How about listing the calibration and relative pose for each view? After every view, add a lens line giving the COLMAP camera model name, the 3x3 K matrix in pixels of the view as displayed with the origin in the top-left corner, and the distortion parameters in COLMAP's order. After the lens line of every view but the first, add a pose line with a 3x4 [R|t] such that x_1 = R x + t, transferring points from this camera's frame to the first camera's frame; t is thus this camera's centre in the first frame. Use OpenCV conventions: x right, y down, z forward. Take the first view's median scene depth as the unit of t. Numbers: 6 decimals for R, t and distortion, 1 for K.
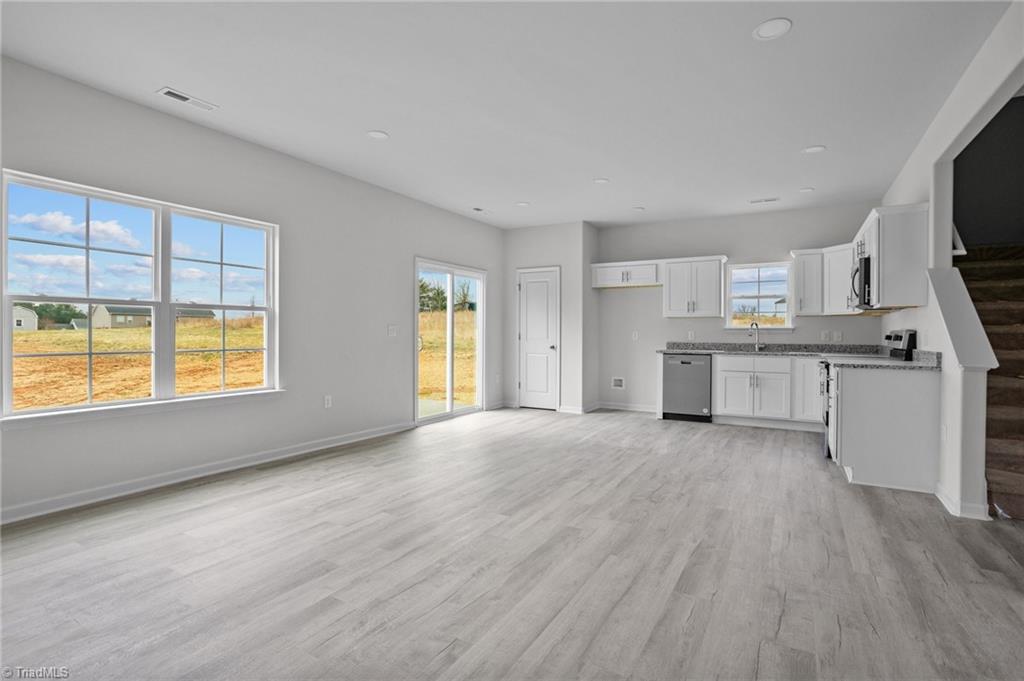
lens RADIAL K [[497.3, 0, 511.2], [0, 497.3, 334.0], [0, 0, 1]] dist [-0.063757, 0.033960]
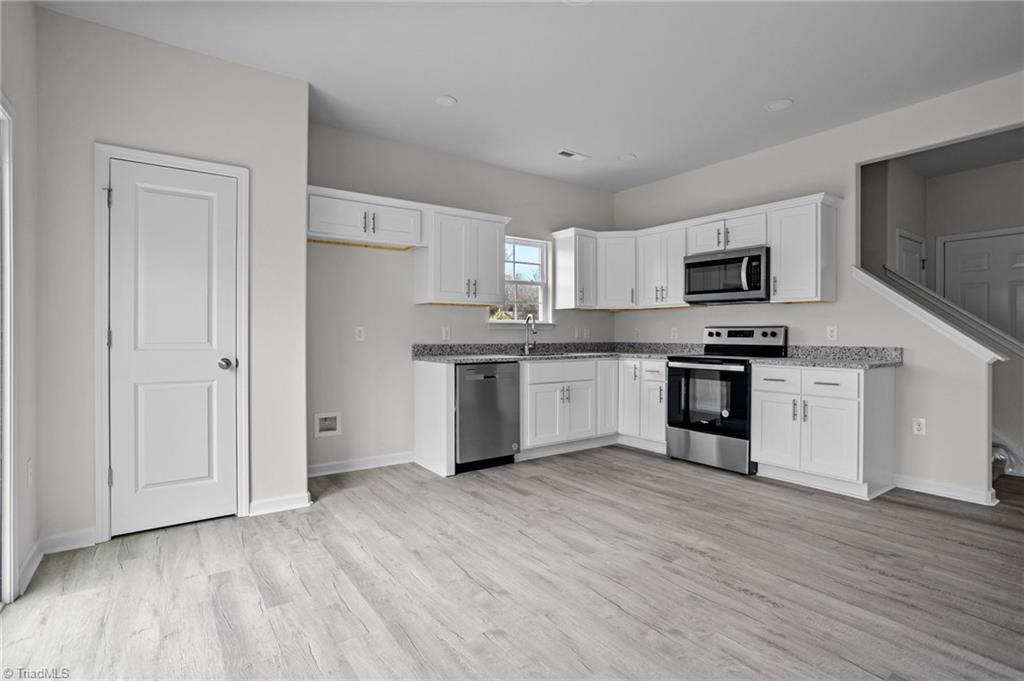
lens RADIAL K [[497.3, 0, 511.2], [0, 497.3, 334.0], [0, 0, 1]] dist [-0.063757, 0.033960]
pose [[0.410121, -0.006536, 0.912008, -0.197484], [0.000767, 0.999976, 0.006821, -0.000356], [-0.912031, -0.002097, 0.410116, 0.668208]]
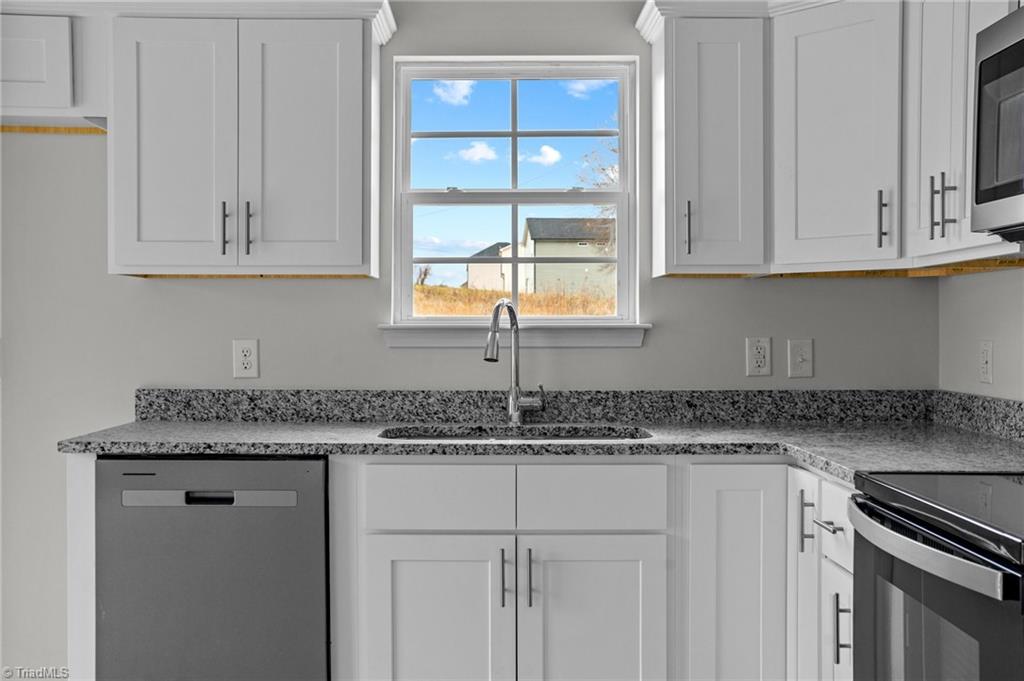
lens RADIAL K [[1126.5, 0, 512.0], [0, 1126.5, 340.5], [0, 0, 1]] dist [-0.205148, 0.774664]
pose [[0.859396, -0.011725, 0.511176, 0.213103], [0.004542, 0.999873, 0.015298, -0.012548], [-0.511291, -0.010825, 0.859340, 0.507690]]
